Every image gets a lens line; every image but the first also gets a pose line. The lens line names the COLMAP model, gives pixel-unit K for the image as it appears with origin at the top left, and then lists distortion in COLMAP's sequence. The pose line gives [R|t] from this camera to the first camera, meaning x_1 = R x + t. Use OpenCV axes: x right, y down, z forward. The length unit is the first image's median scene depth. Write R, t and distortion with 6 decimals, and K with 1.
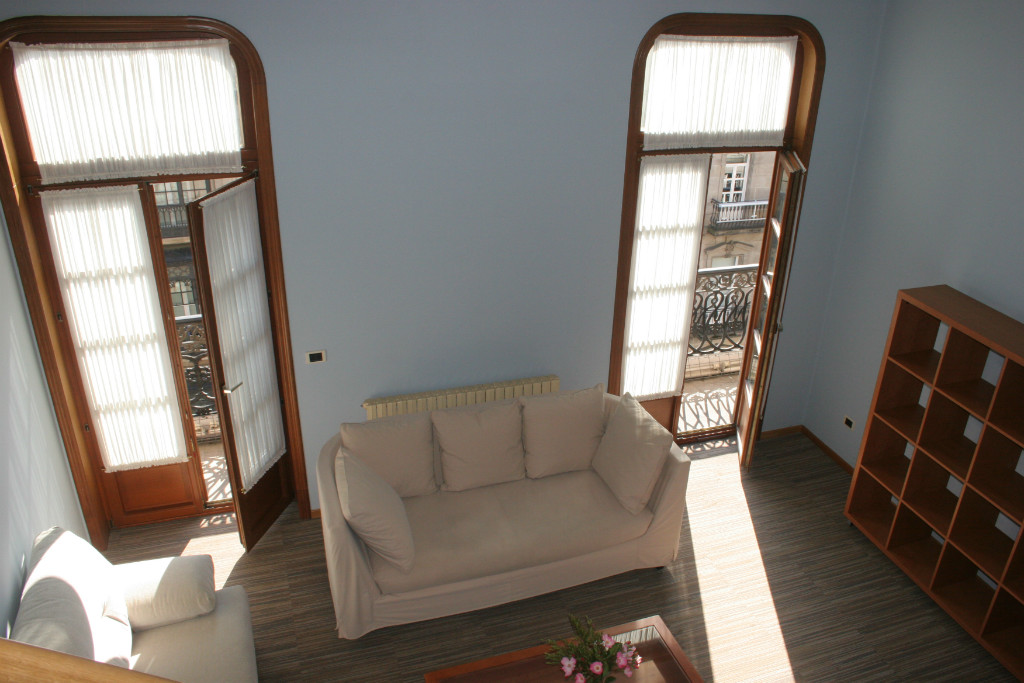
lens RADIAL K [[831.5, 0, 512.0], [0, 831.5, 349.9], [0, 0, 1]] dist [-0.116438, 0.022879]
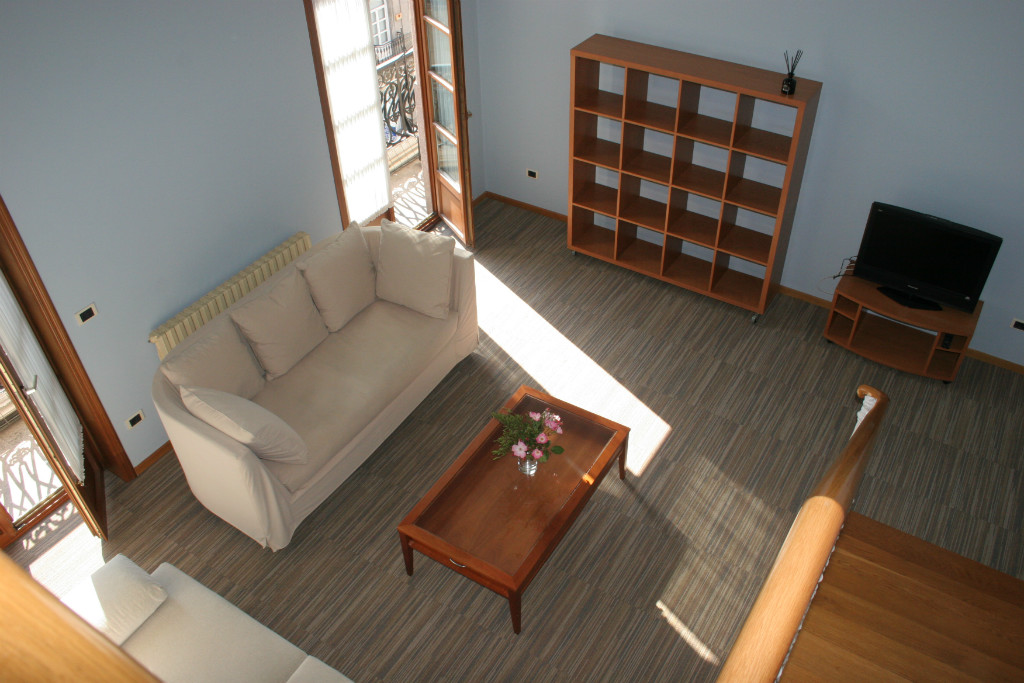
lens RADIAL K [[831.5, 0, 517.3], [0, 831.5, 344.6], [0, 0, 1]] dist [-0.116438, 0.022879]
pose [[0.778178, -0.440825, 0.447339, -0.279044], [0.321795, 0.891535, 0.318768, -0.090335], [-0.539340, -0.104106, 0.835628, 0.014729]]
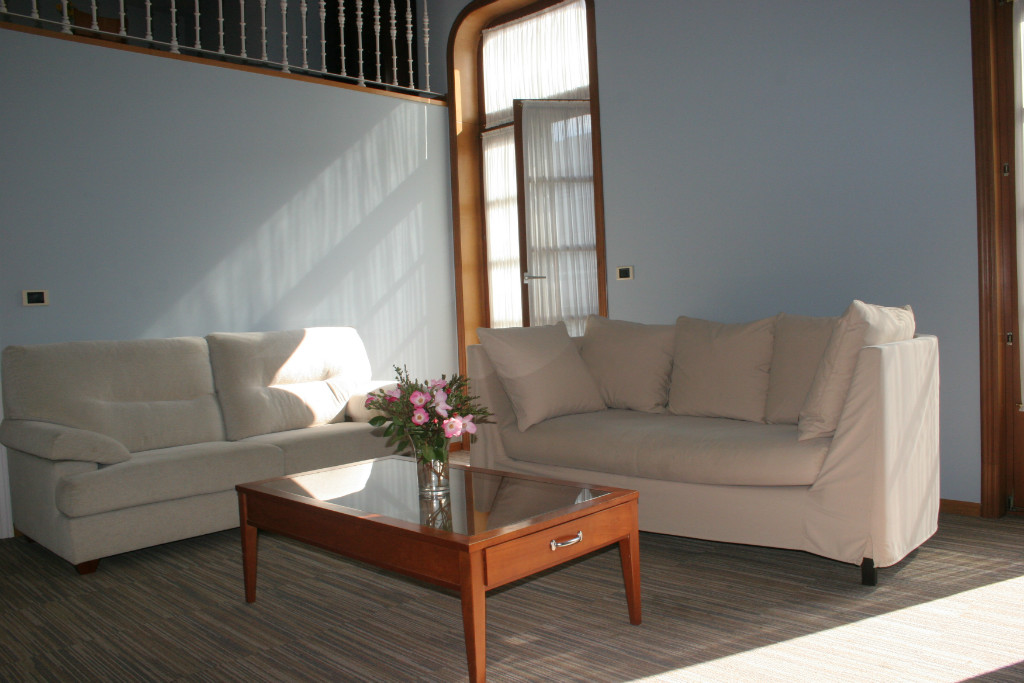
lens RADIAL K [[831.5, 0, 521.1], [0, 831.5, 339.5], [0, 0, 1]] dist [-0.116438, 0.022879]
pose [[0.449965, -0.010669, -0.892982, 0.581097], [-0.354542, 0.915618, -0.189589, 0.309673], [0.819653, 0.401908, 0.408214, 0.532671]]
